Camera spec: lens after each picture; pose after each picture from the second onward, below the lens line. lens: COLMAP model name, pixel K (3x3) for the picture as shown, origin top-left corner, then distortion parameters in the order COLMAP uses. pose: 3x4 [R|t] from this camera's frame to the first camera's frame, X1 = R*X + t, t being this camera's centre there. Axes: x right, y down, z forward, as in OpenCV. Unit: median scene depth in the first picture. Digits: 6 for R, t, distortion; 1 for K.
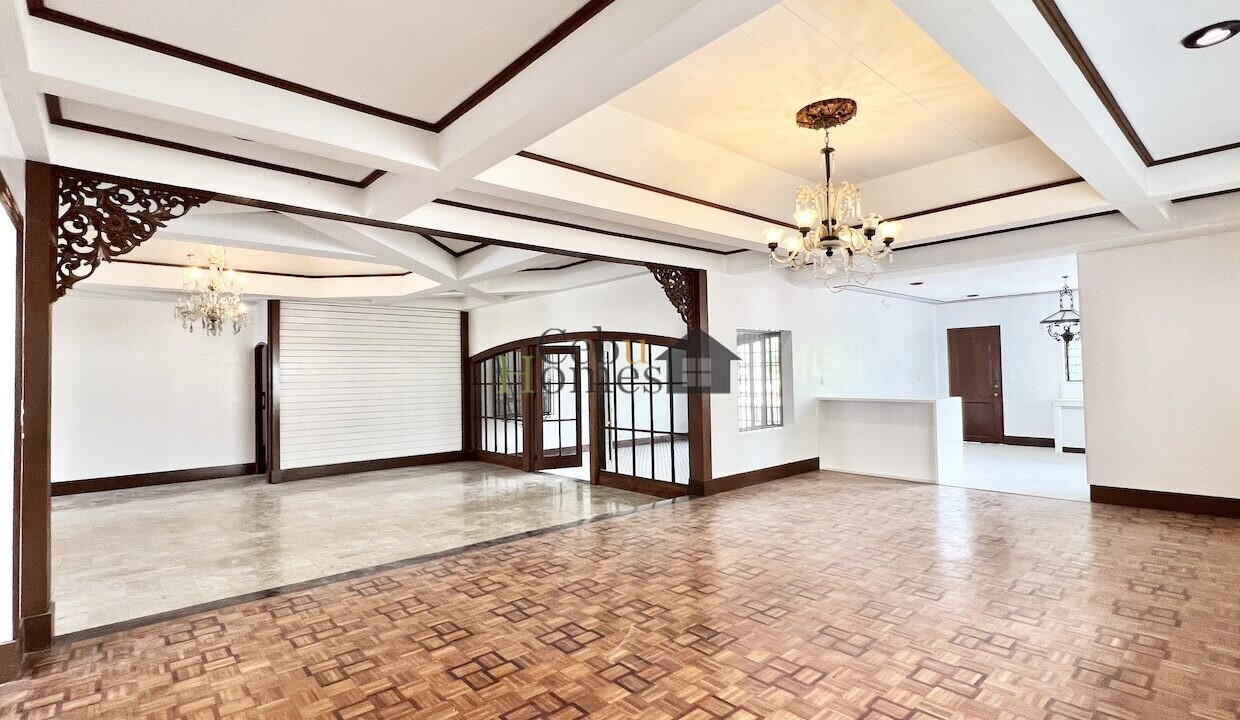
lens RADIAL K [[579.9, 0, 620.0], [0, 579.9, 360.0], [0, 0, 1]] dist [-0.000156, -0.000002]
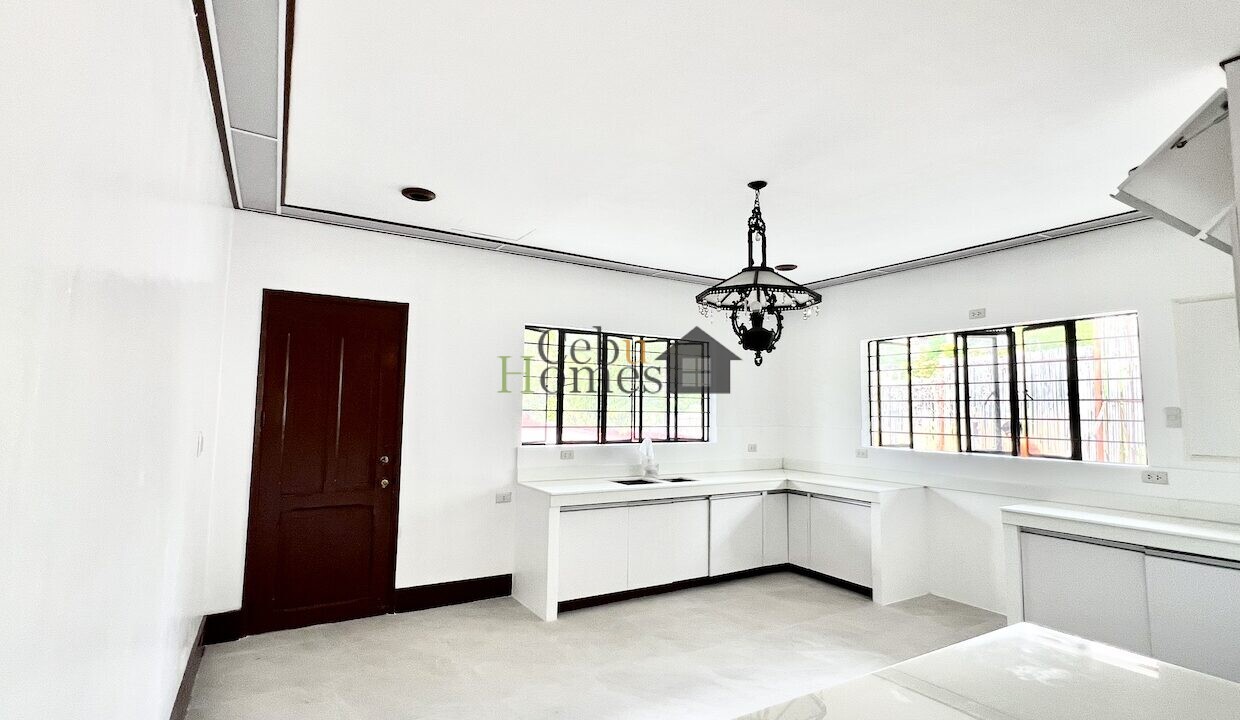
lens RADIAL K [[579.9, 0, 620.0], [0, 579.9, 360.0], [0, 0, 1]] dist [-0.000156, -0.000002]
pose [[0.181734, 0.112279, 0.976917, 0.302880], [-0.045476, 0.993357, -0.105709, 0.013976], [-0.982296, -0.025215, 0.185633, 0.790930]]
